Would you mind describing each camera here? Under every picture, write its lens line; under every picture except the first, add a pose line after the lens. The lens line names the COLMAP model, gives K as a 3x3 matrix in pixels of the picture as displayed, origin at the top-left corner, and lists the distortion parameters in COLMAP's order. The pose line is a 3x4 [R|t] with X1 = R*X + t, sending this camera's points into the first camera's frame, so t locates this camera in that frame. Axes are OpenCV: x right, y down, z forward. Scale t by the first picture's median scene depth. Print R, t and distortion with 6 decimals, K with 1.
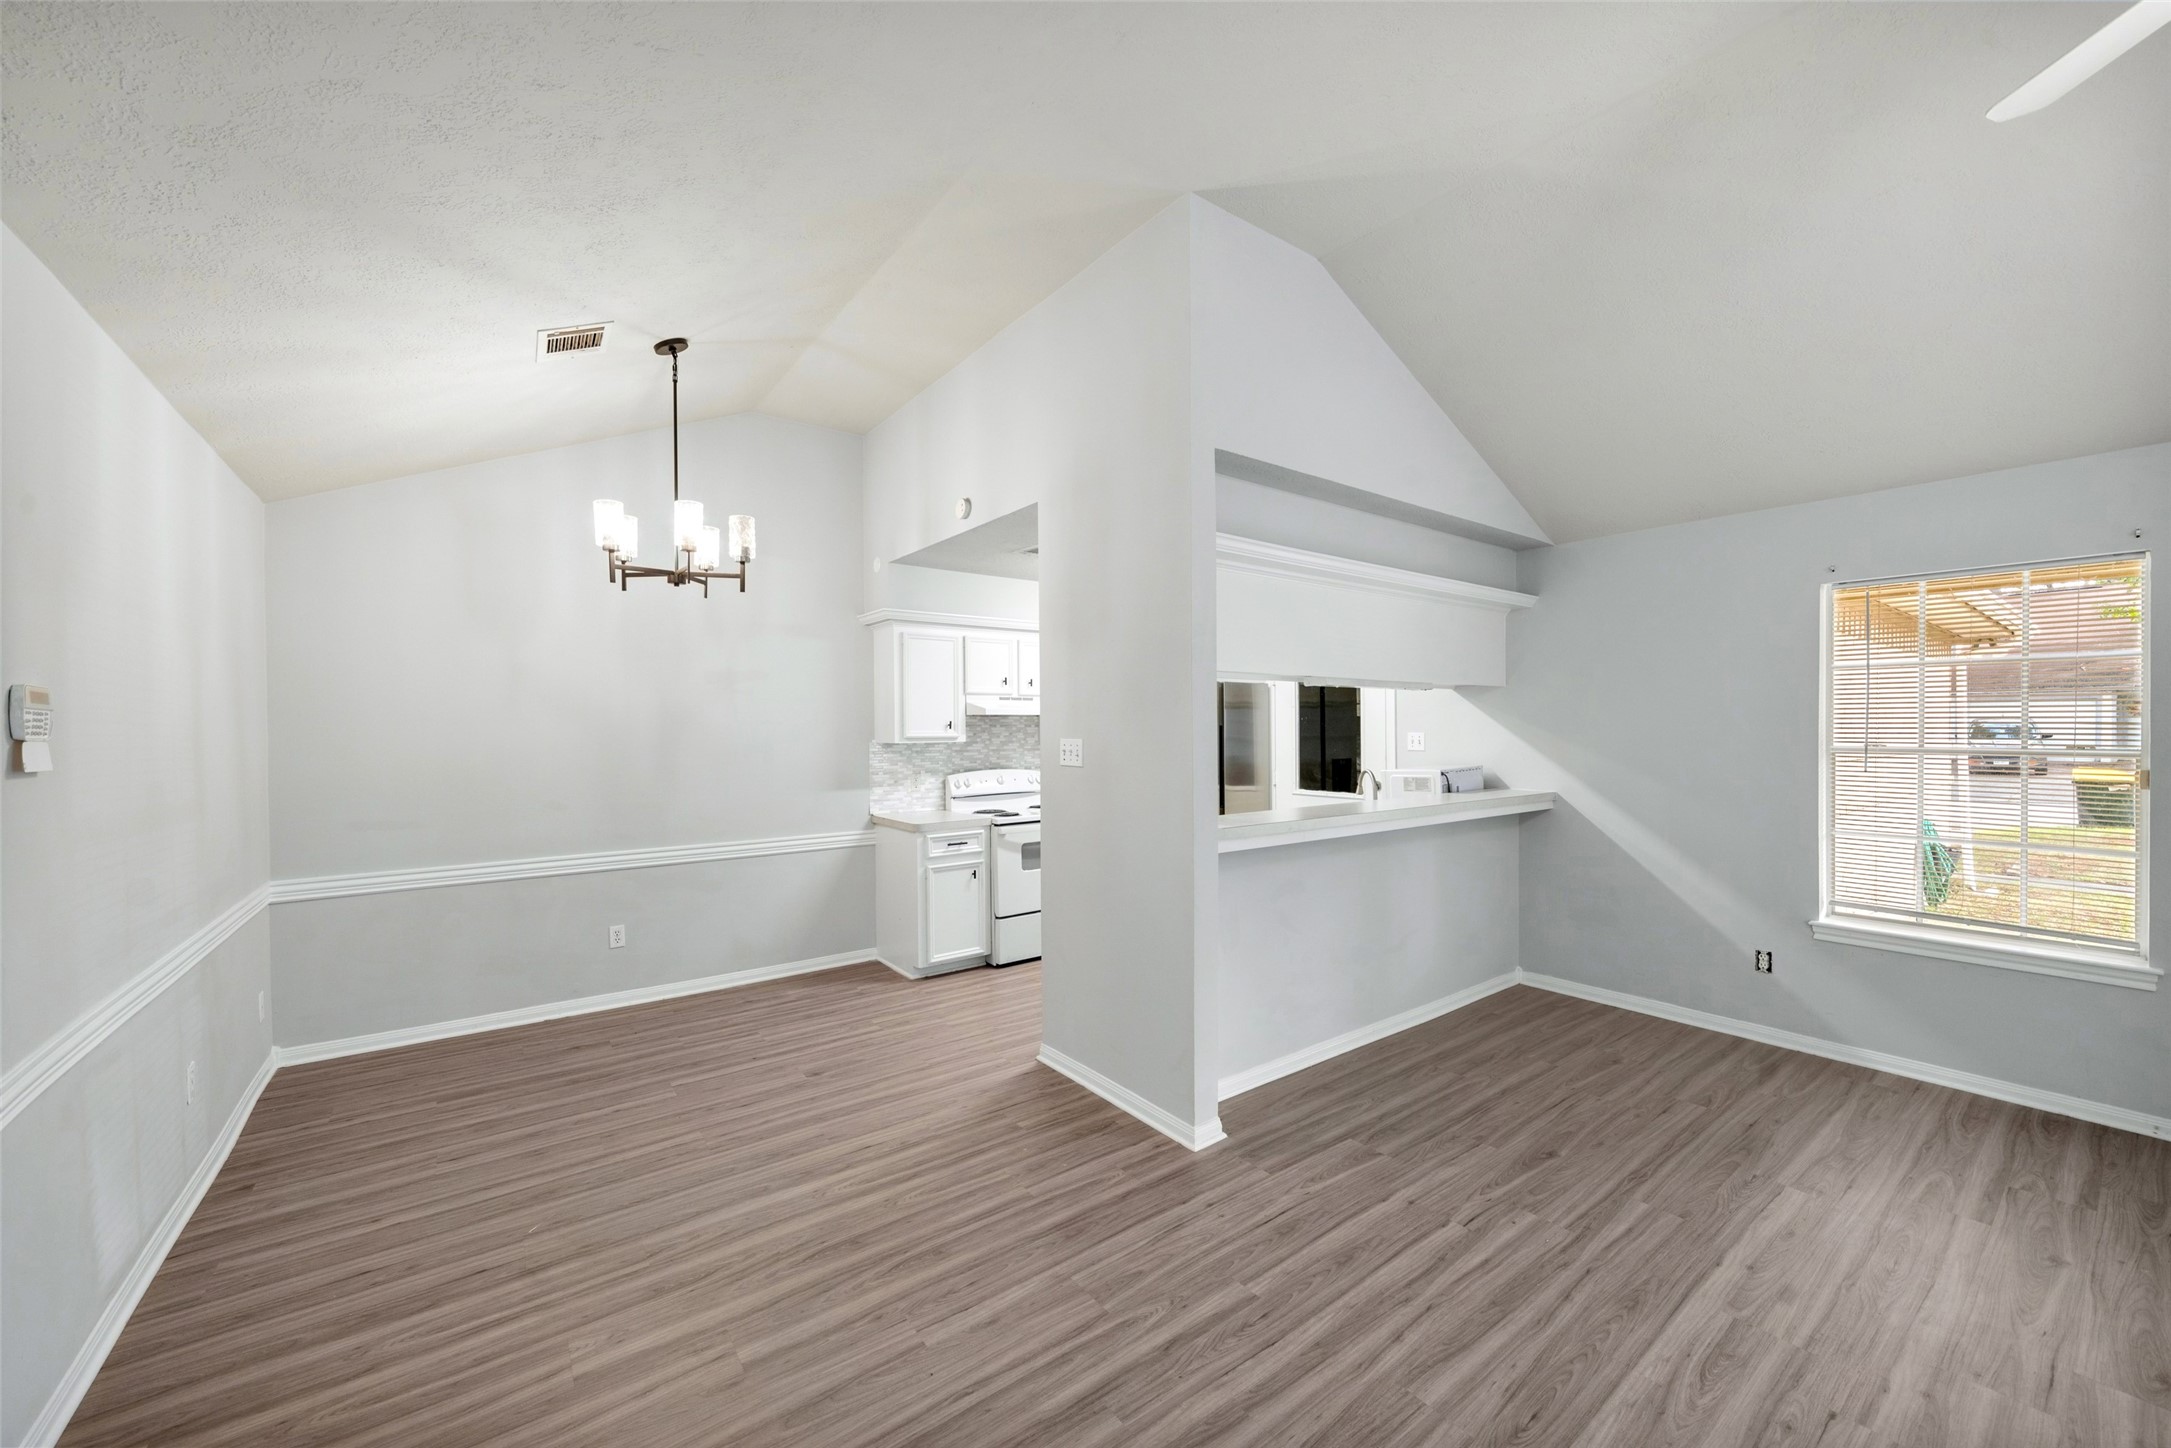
lens RADIAL K [[809.4, 0, 1077.8], [0, 809.4, 738.2], [0, 0, 1]] dist [-0.006995, 0.000050]
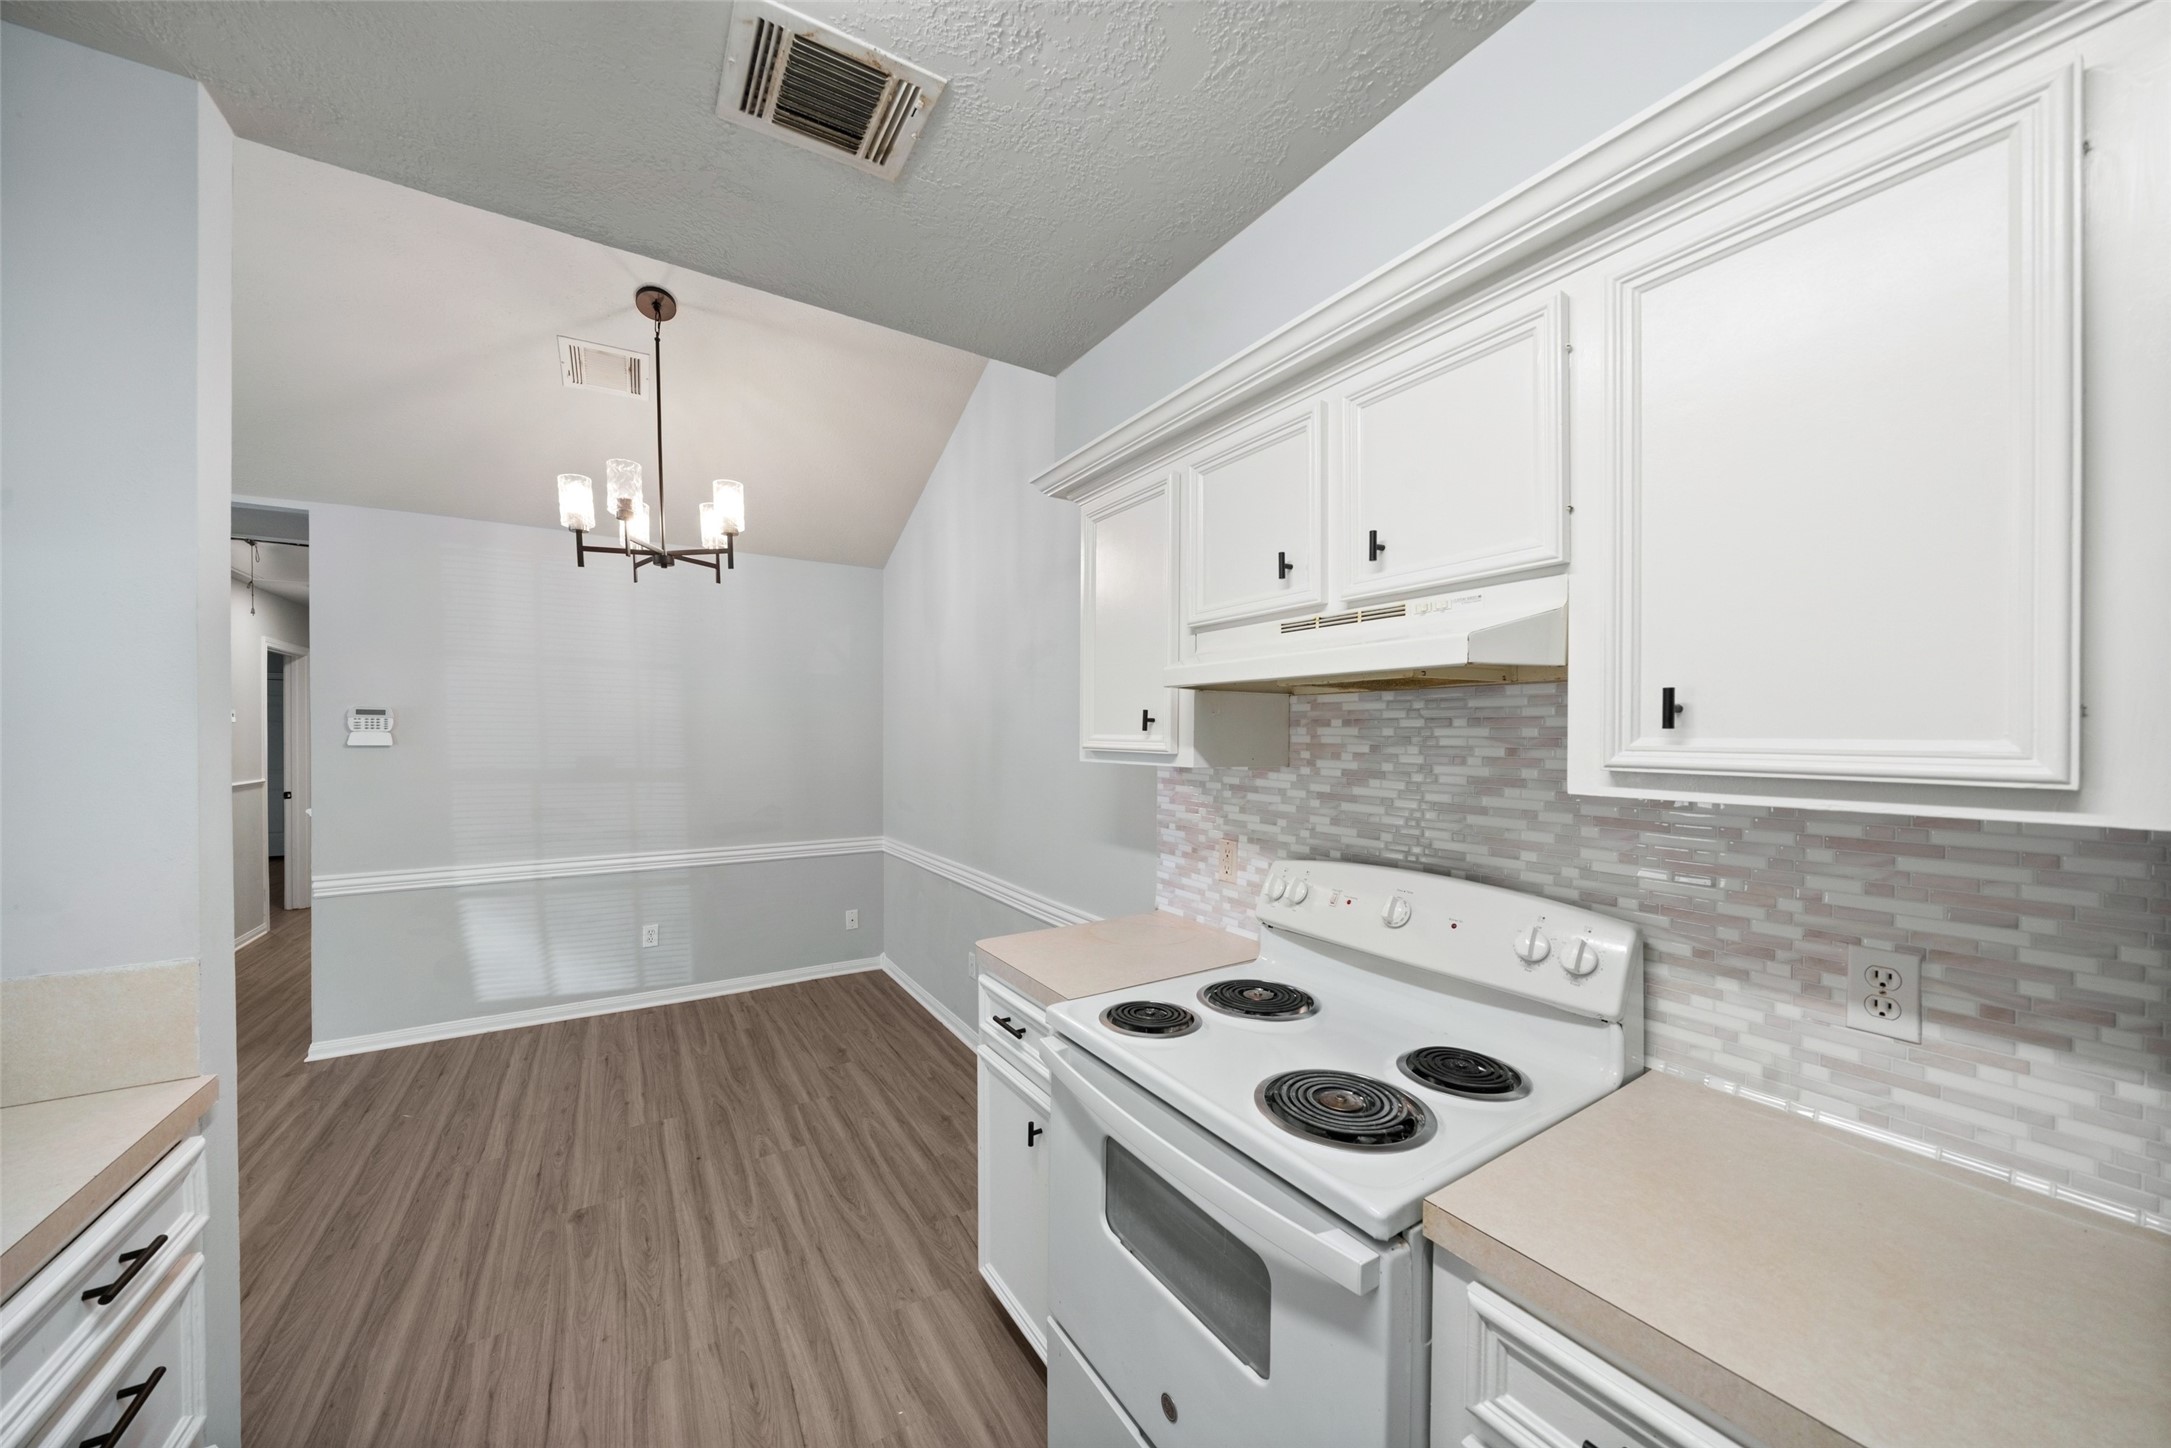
lens RADIAL K [[748.1, 0, 1084.4], [0, 748.1, 738.5], [0, 0, 1]] dist [-0.009173, 0.000307]
pose [[-0.076972, 0.014239, -0.996932, 0.227234], [-0.015288, 0.999764, 0.015460, -0.015146], [0.996916, 0.016431, -0.076736, 1.190571]]
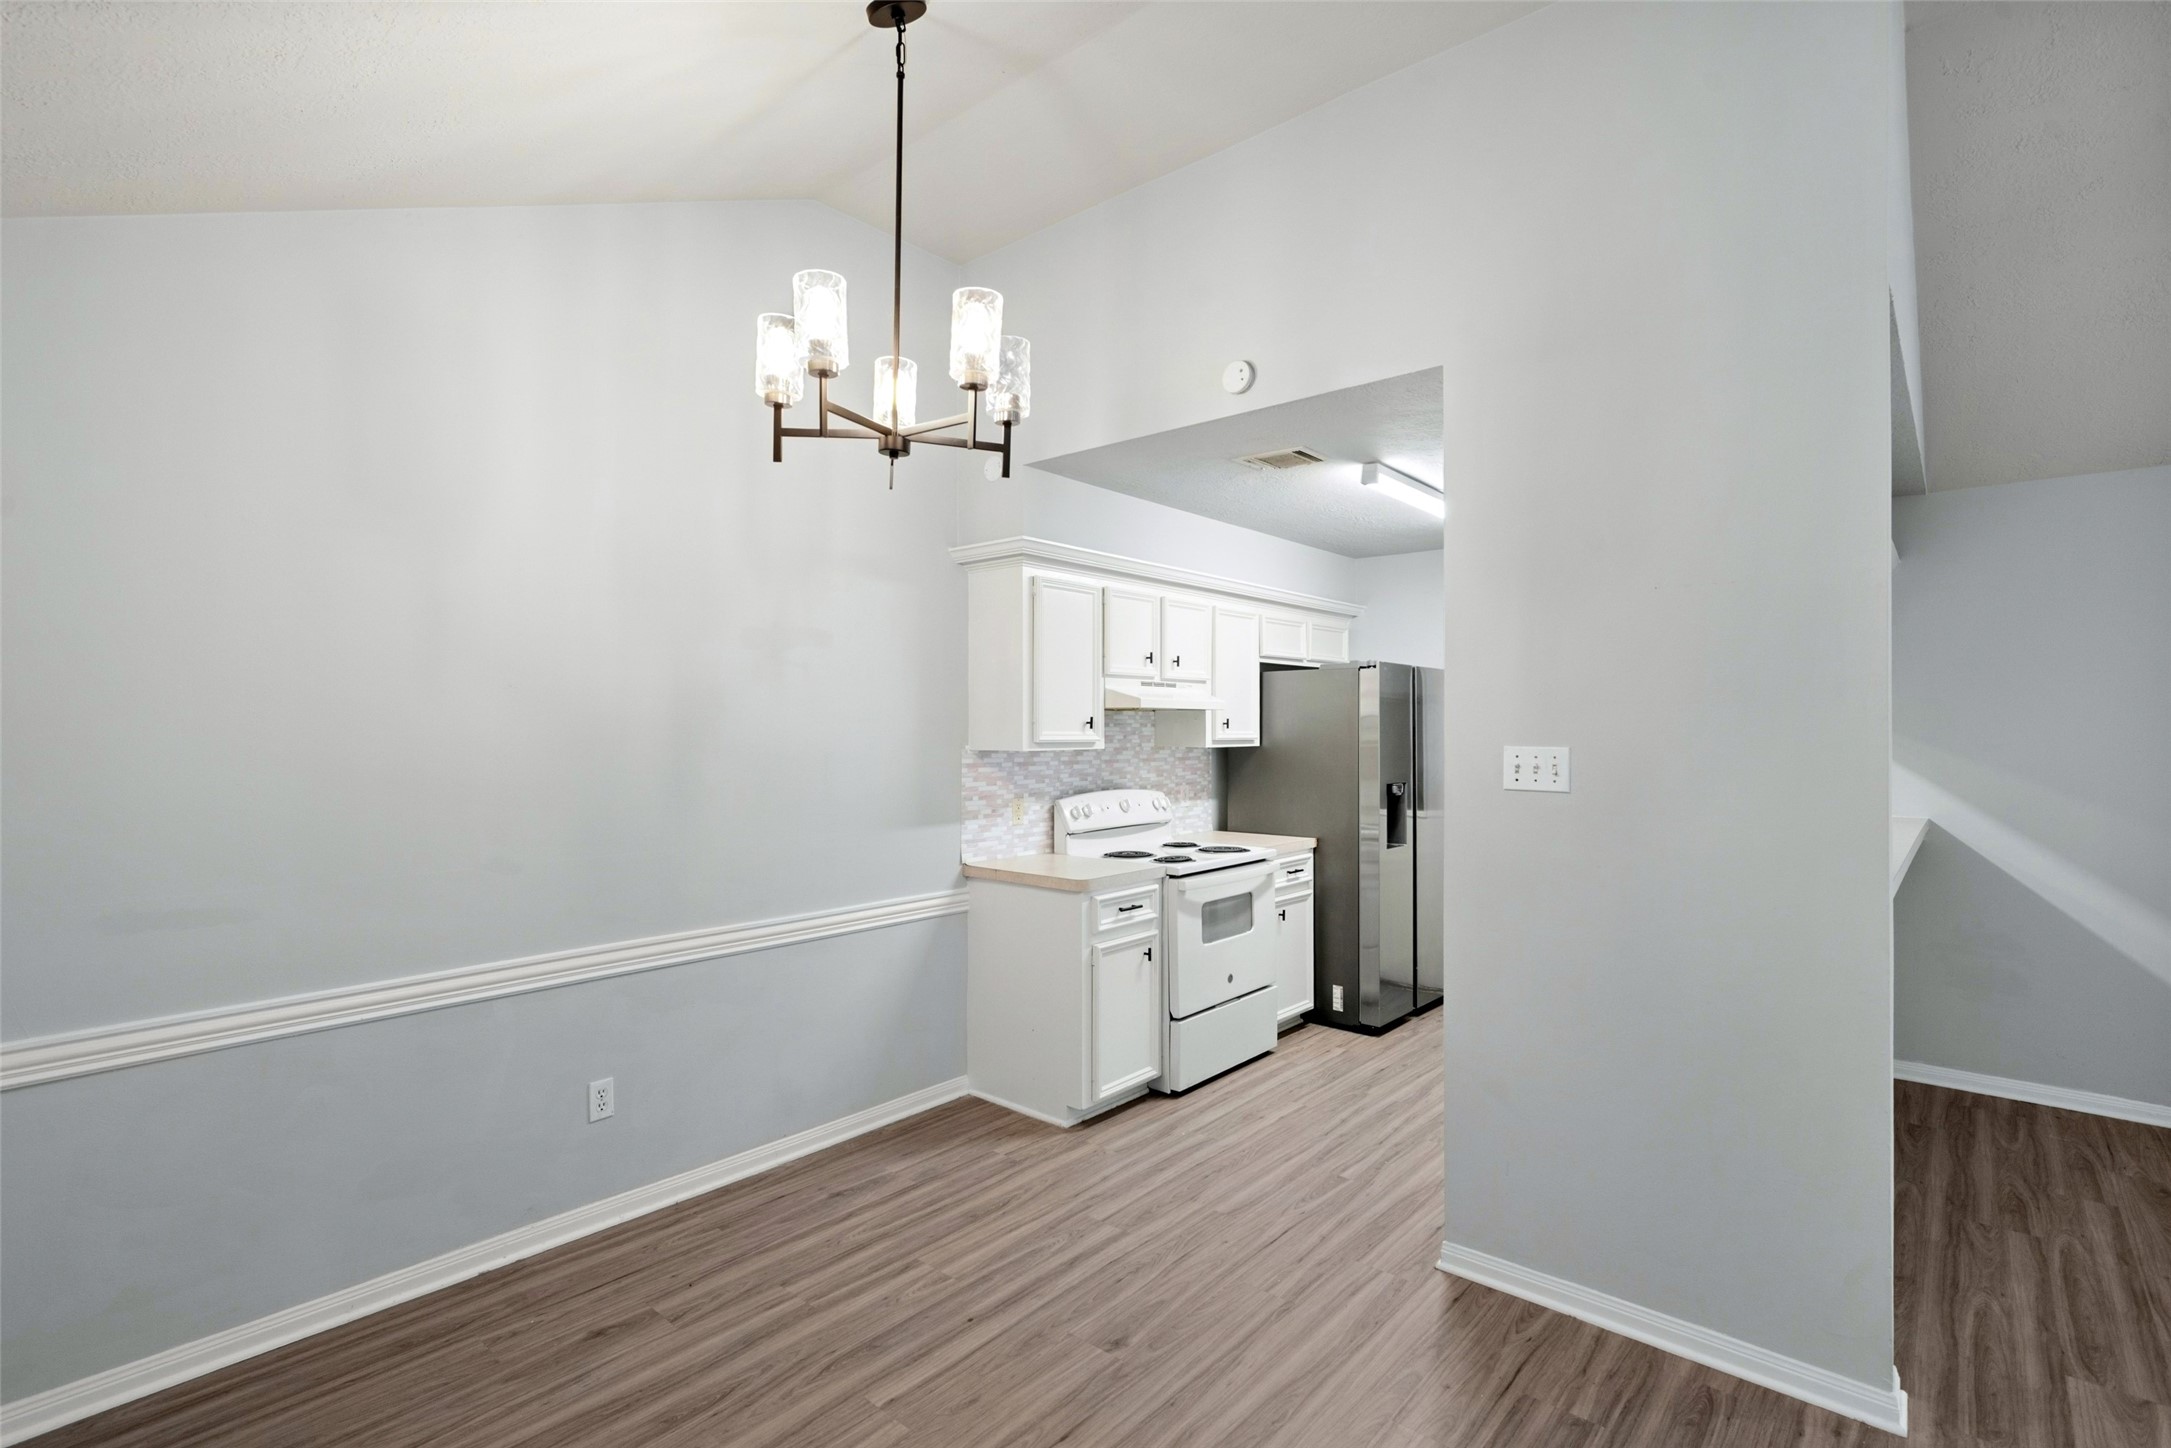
lens RADIAL K [[1009.5, 0, 1081.6], [0, 1009.5, 726.2], [0, 0, 1]] dist [-0.000152, 0.000606]
pose [[0.977239, 0.008326, 0.211976, -0.400984], [-0.005029, 0.999858, -0.016086, -0.000587], [-0.212080, 0.014654, 0.977142, 0.252767]]
